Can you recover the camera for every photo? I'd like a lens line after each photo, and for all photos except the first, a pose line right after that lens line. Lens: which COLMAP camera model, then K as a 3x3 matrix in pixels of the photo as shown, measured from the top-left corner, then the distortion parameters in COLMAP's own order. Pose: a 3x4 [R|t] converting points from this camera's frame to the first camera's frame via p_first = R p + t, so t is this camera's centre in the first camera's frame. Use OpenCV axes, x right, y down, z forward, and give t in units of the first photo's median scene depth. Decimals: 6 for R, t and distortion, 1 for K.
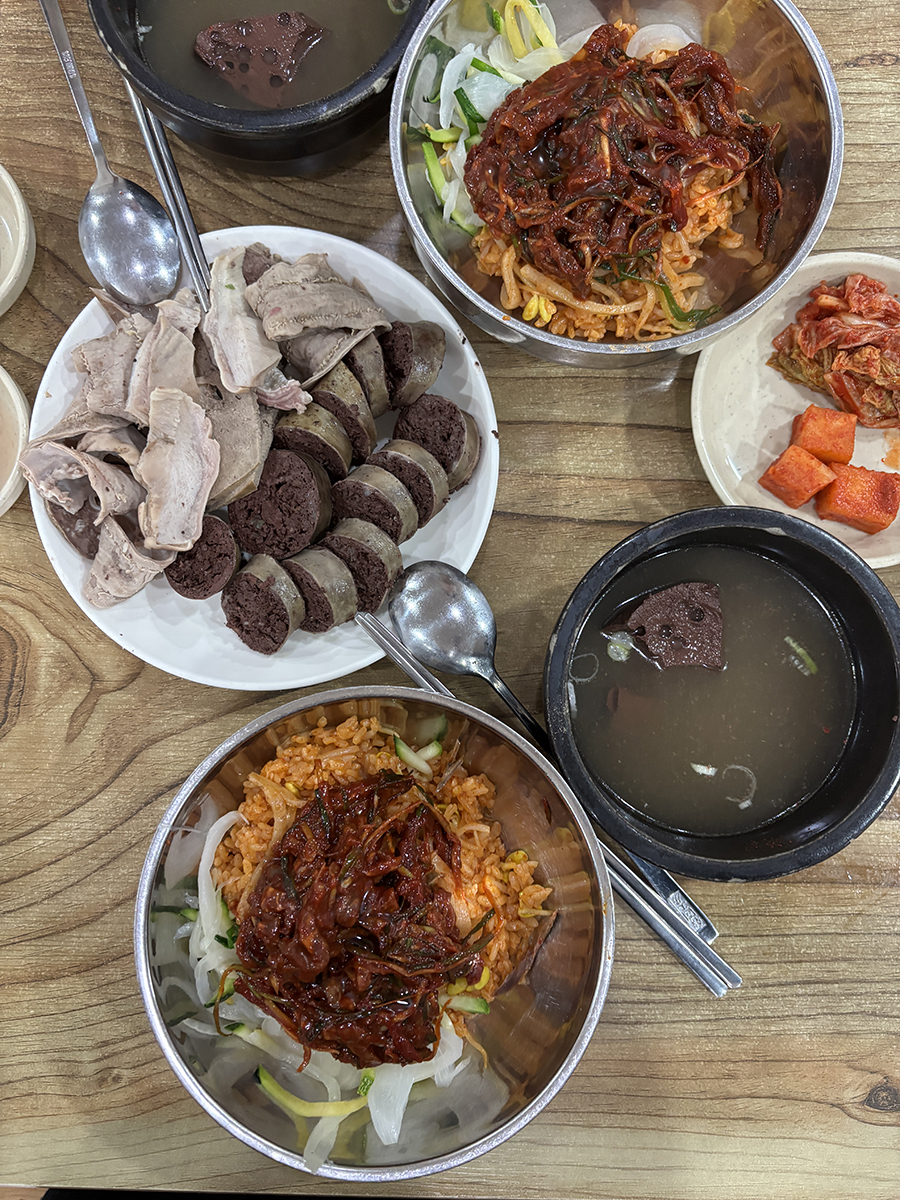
lens RADIAL K [[929.5, 0, 444.0], [0, 929.5, 593.2], [0, 0, 1]] dist [0.036729, -0.074021]
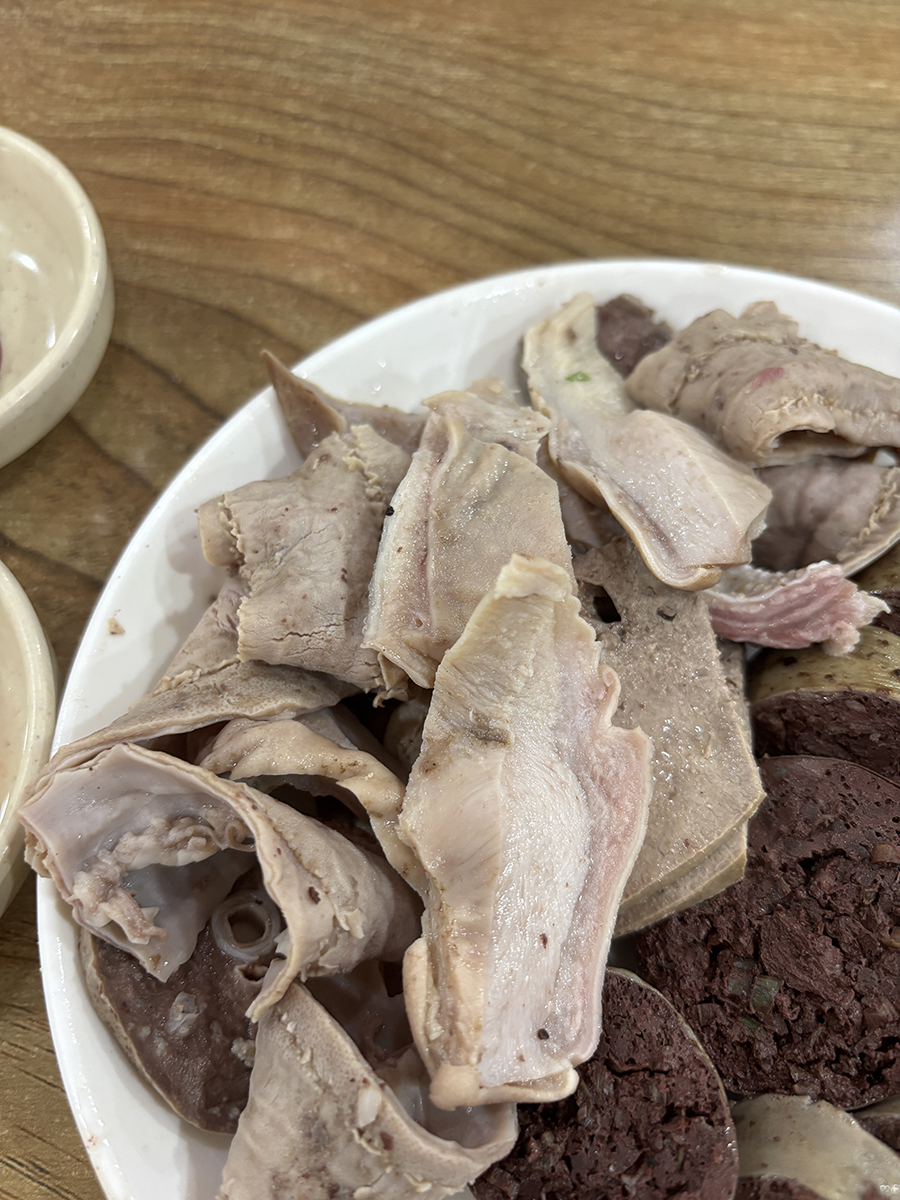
lens RADIAL K [[950.4, 0, 443.2], [0, 950.4, 604.4], [0, 0, 1]] dist [-0.002085, -0.051969]
pose [[0.998988, -0.017740, 0.041339, -0.313462], [0.031350, 0.933593, -0.356962, -0.084999], [-0.032261, 0.357897, 0.933204, 0.649921]]
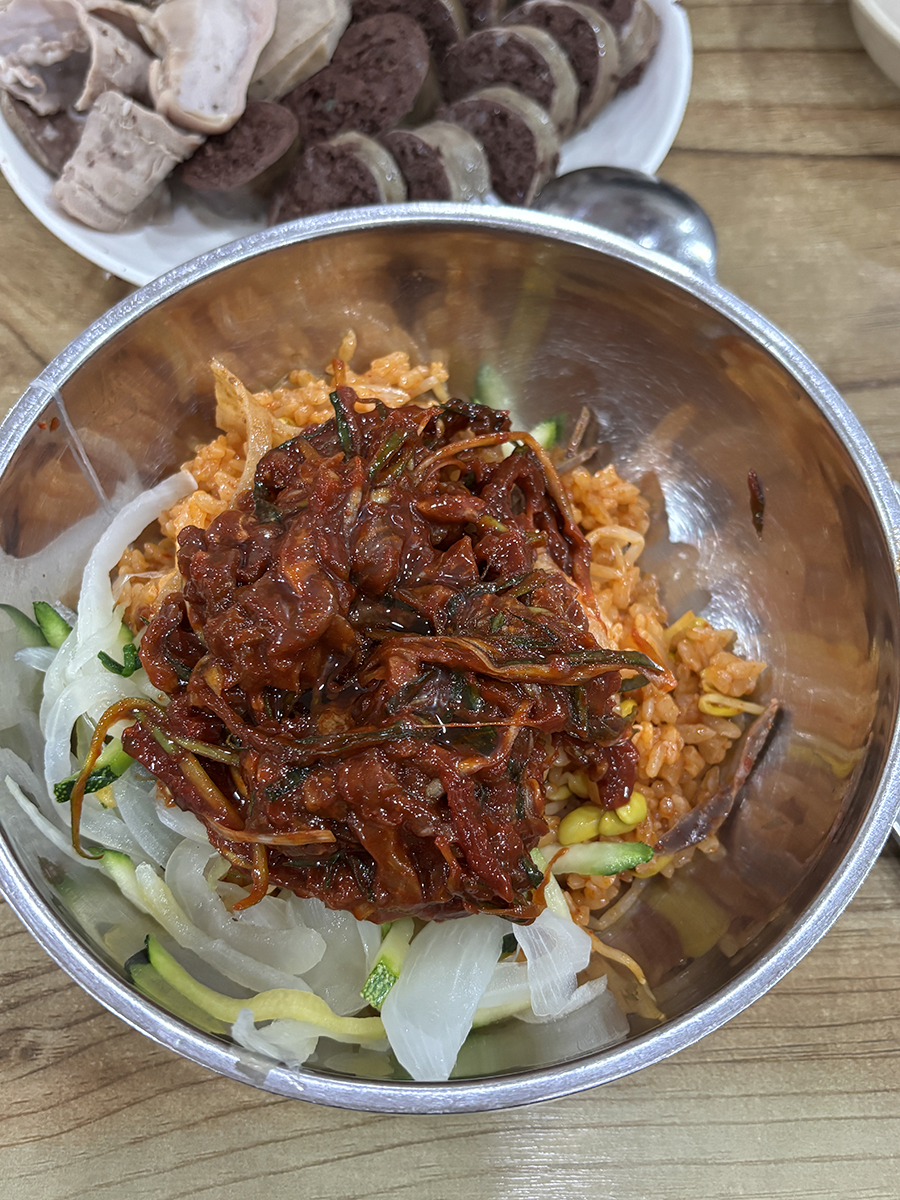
lens RADIAL K [[1195.3, 0, 469.2], [0, 1195.3, 603.8], [0, 0, 1]] dist [-0.000466, 0.017686]
pose [[0.998979, -0.036249, 0.026956, -0.136434], [0.043601, 0.929798, -0.365479, 0.545606], [-0.011816, 0.366281, 0.930429, 0.348980]]
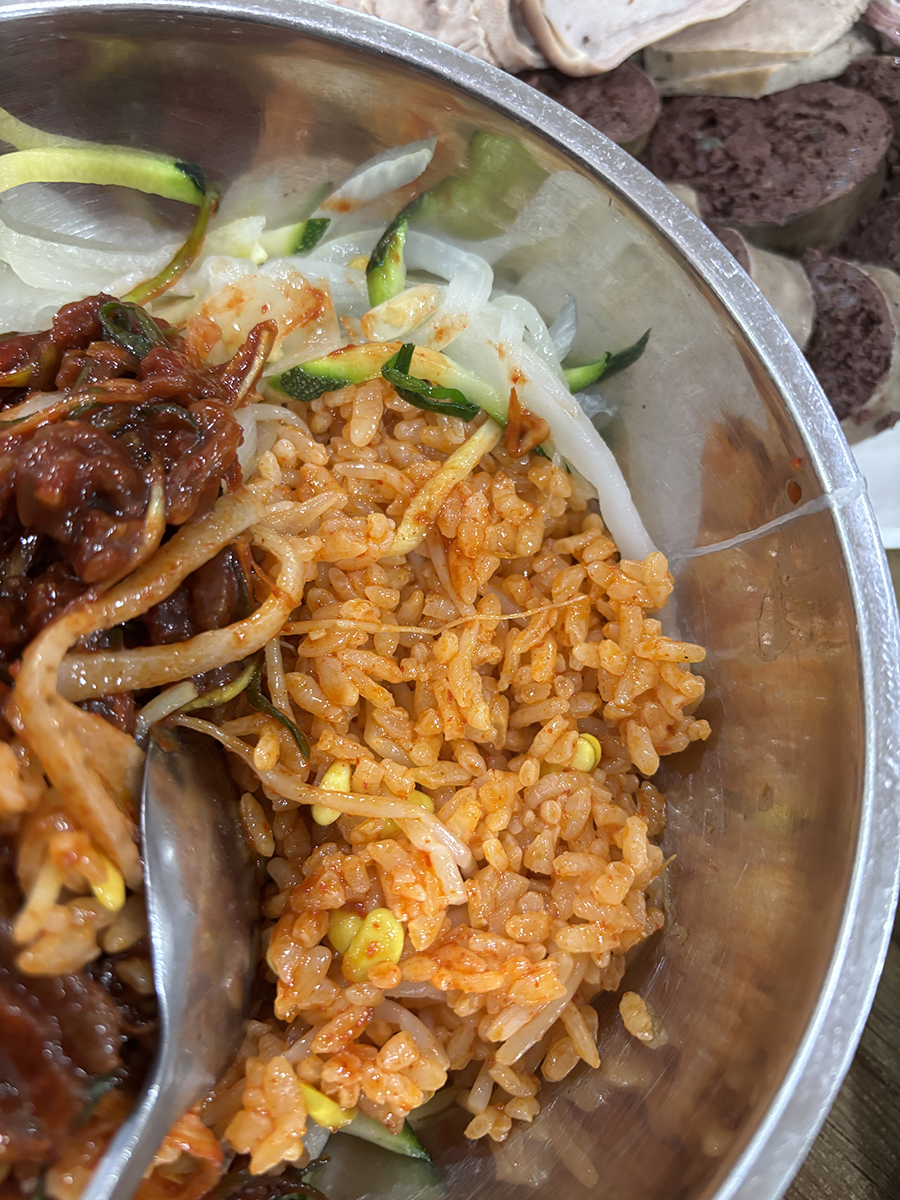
lens RADIAL K [[936.2, 0, 452.7], [0, 936.2, 596.1], [0, 0, 1]] dist [0.031082, -0.069052]
pose [[0.709121, 0.692722, -0.131466, -0.074326], [-0.703048, 0.680500, -0.206504, 0.256490], [-0.053588, 0.238863, 0.969573, 0.604733]]
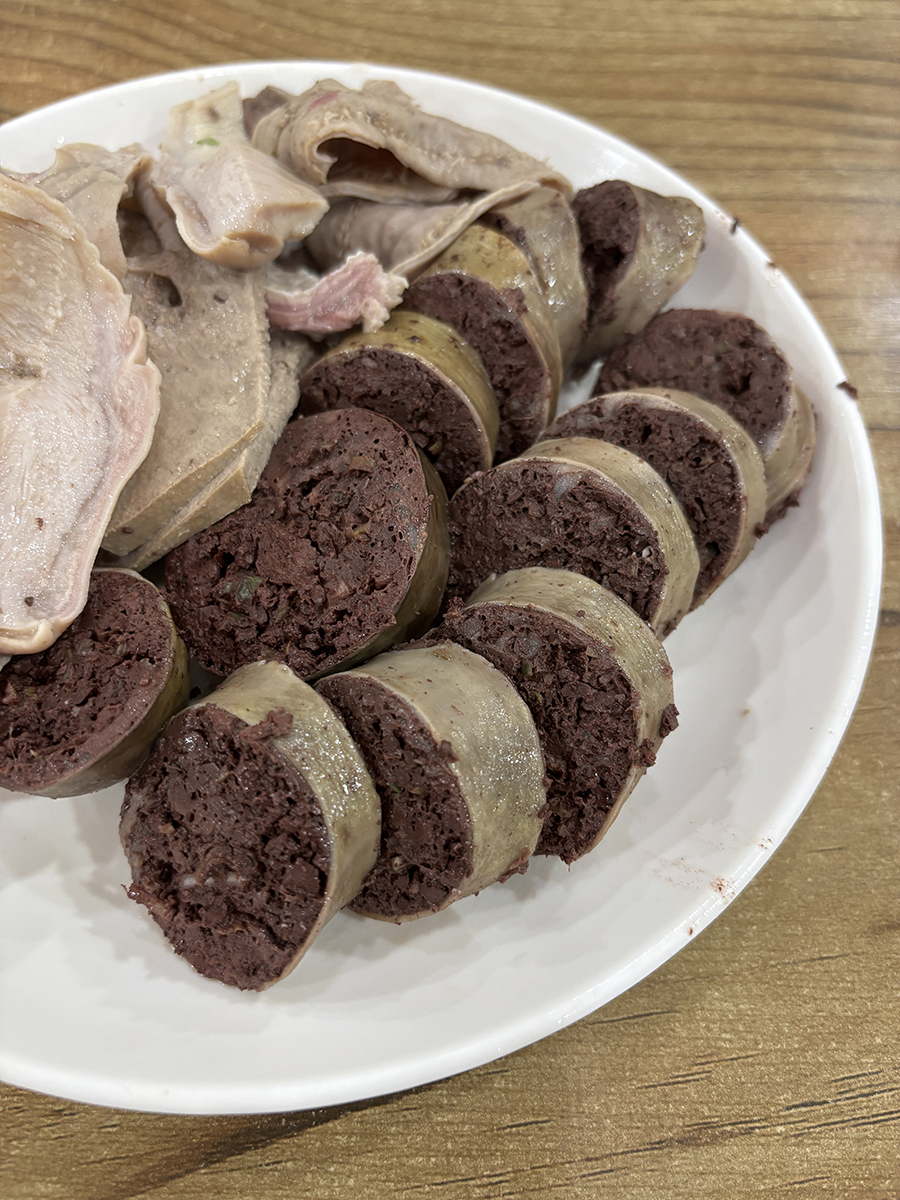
lens RADIAL K [[950.4, 0, 443.2], [0, 950.4, 604.4], [0, 0, 1]] dist [-0.002085, -0.051969]
pose [[0.999642, -0.011307, 0.024245, -0.132711], [0.020127, 0.914902, -0.403174, 0.076526], [-0.017623, 0.403518, 0.914802, 0.663322]]
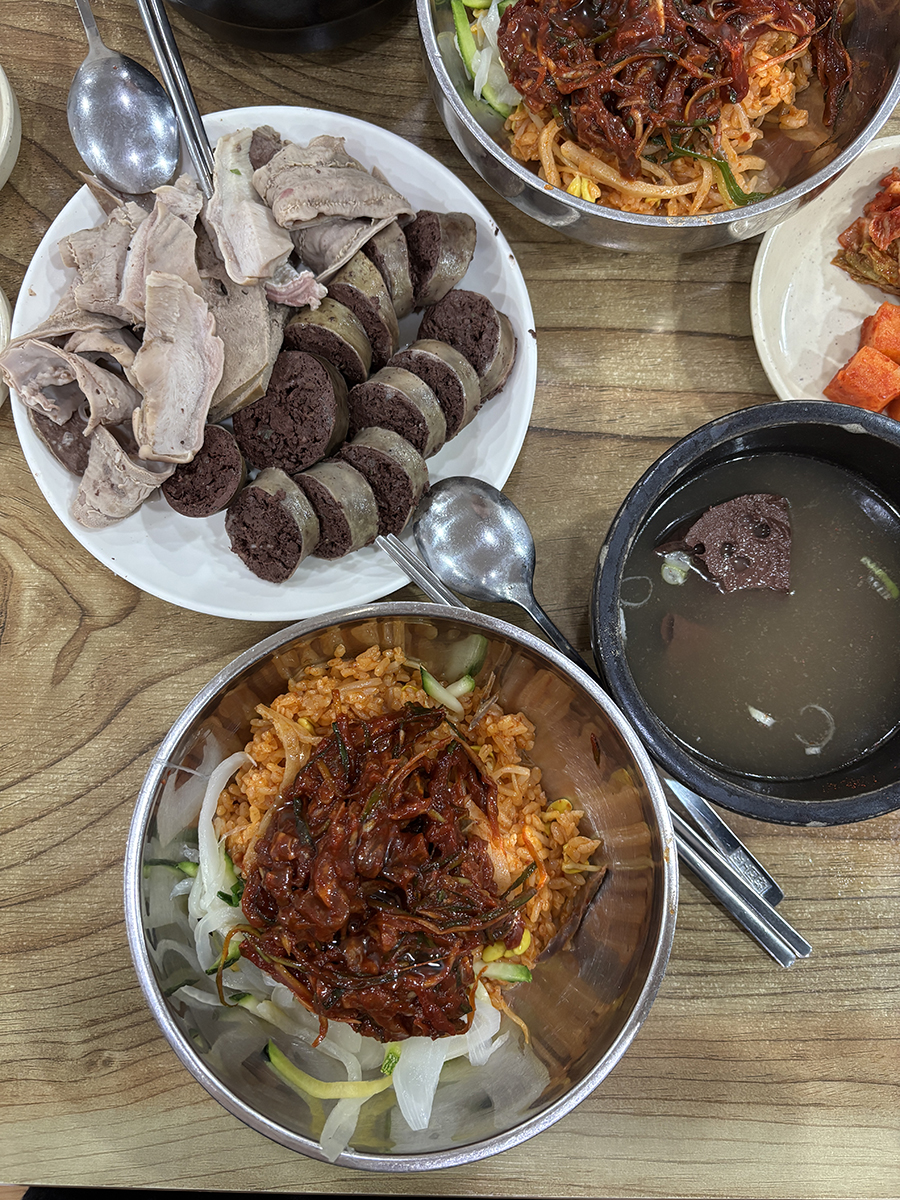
lens RADIAL K [[936.2, 0, 452.7], [0, 936.2, 596.1], [0, 0, 1]] dist [0.031082, -0.069052]
pose [[0.999997, -0.002460, 0.000447, -0.022313], [0.002466, 0.999917, -0.012619, 0.090806], [-0.000416, 0.012620, 0.999920, 0.103721]]
